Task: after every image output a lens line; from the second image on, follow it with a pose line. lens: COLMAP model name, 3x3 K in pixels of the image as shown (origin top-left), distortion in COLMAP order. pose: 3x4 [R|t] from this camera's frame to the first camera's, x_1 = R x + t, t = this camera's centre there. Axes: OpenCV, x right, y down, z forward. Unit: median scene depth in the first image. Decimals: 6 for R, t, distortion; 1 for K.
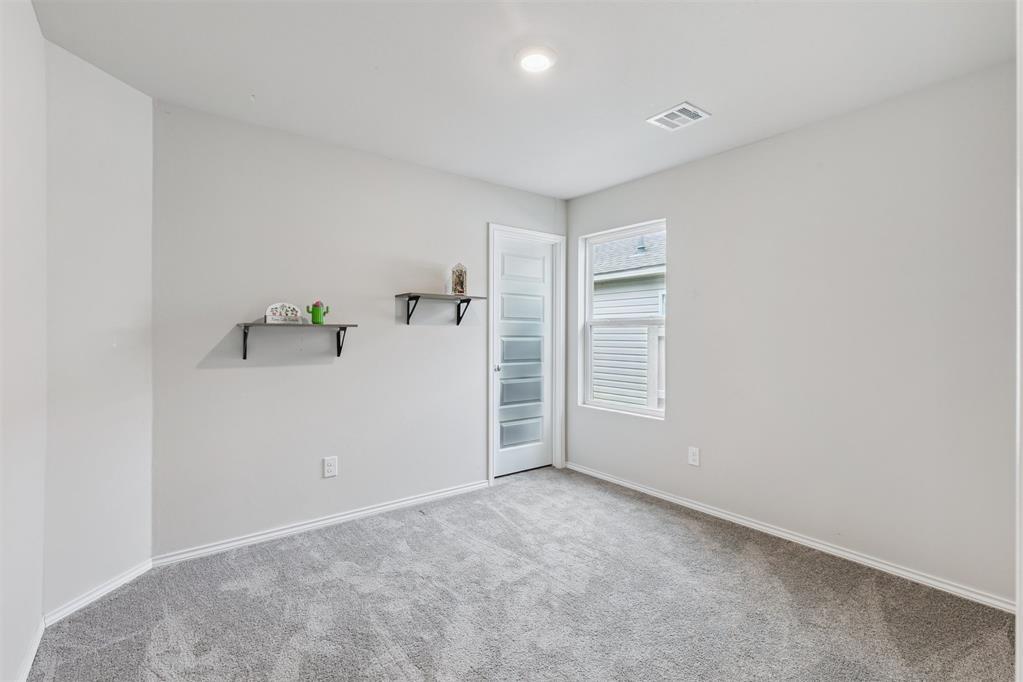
lens RADIAL K [[462.7, 0, 512.5], [0, 462.7, 332.7], [0, 0, 1]] dist [0.000891, 0.000009]
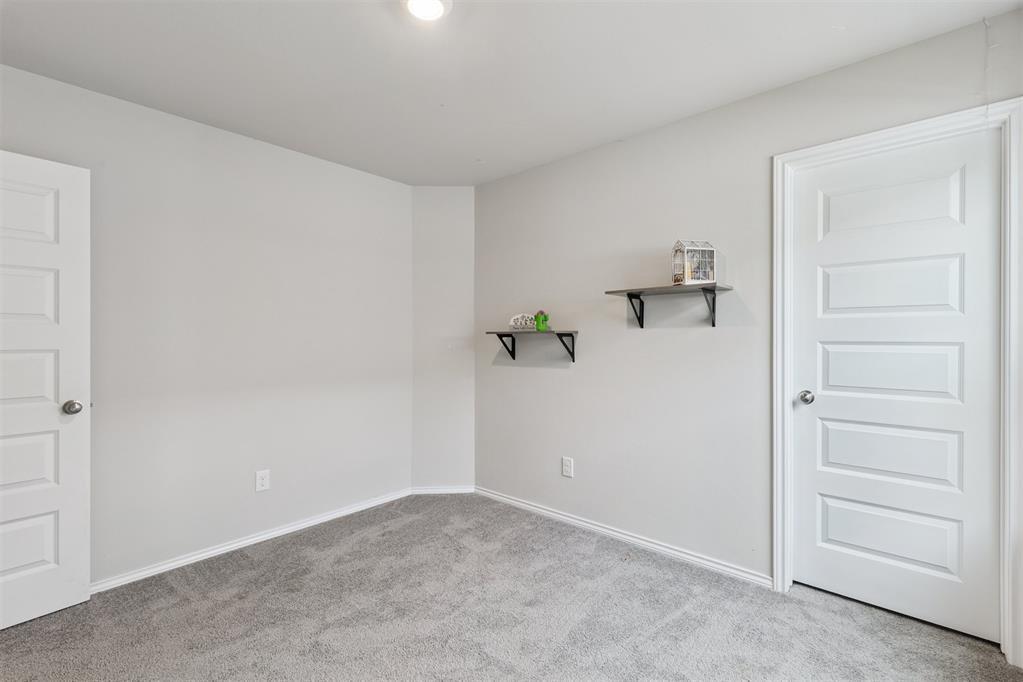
lens RADIAL K [[452.4, 0, 511.5], [0, 452.4, 341.0], [0, 0, 1]] dist [0.000619, 0.000086]
pose [[0.188411, 0.000398, -0.982090, 0.629404], [0.005411, 0.999984, 0.001443, 0.003308], [0.982075, -0.005586, 0.188406, 0.736808]]
